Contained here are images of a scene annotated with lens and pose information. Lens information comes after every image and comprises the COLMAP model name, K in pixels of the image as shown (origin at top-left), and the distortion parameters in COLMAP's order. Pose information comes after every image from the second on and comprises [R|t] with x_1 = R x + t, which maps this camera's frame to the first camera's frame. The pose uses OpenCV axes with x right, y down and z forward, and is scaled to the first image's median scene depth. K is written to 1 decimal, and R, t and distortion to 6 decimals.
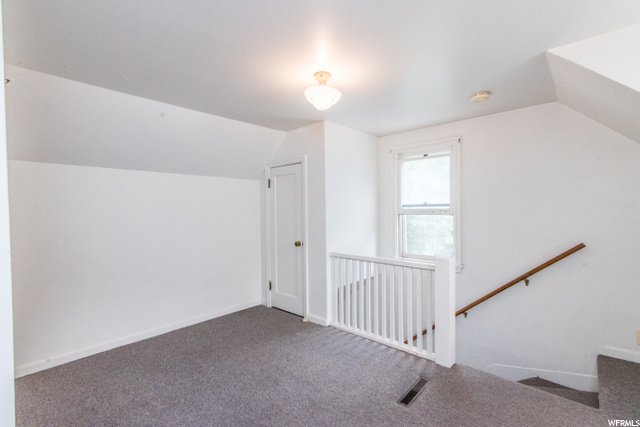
lens RADIAL K [[290.4, 0, 321.4], [0, 290.4, 215.5], [0, 0, 1]] dist [0.002750, 0.000265]
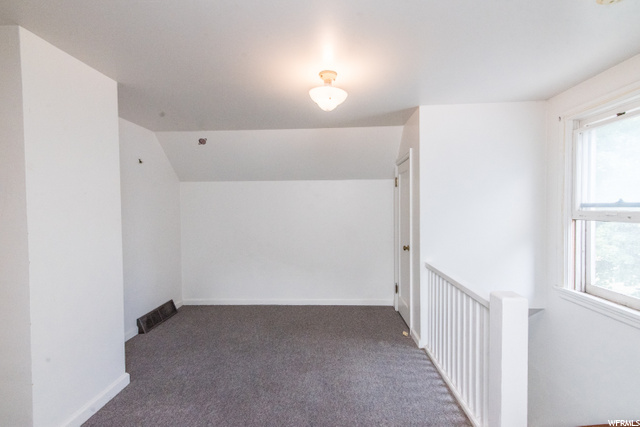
lens RADIAL K [[290.4, 0, 321.4], [0, 290.4, 215.5], [0, 0, 1]] dist [0.002750, 0.000265]
pose [[0.639429, 0.025574, -0.768425, 0.467651], [-0.011457, 0.999653, 0.023736, -0.023994], [0.768765, -0.006374, 0.639500, 0.229117]]
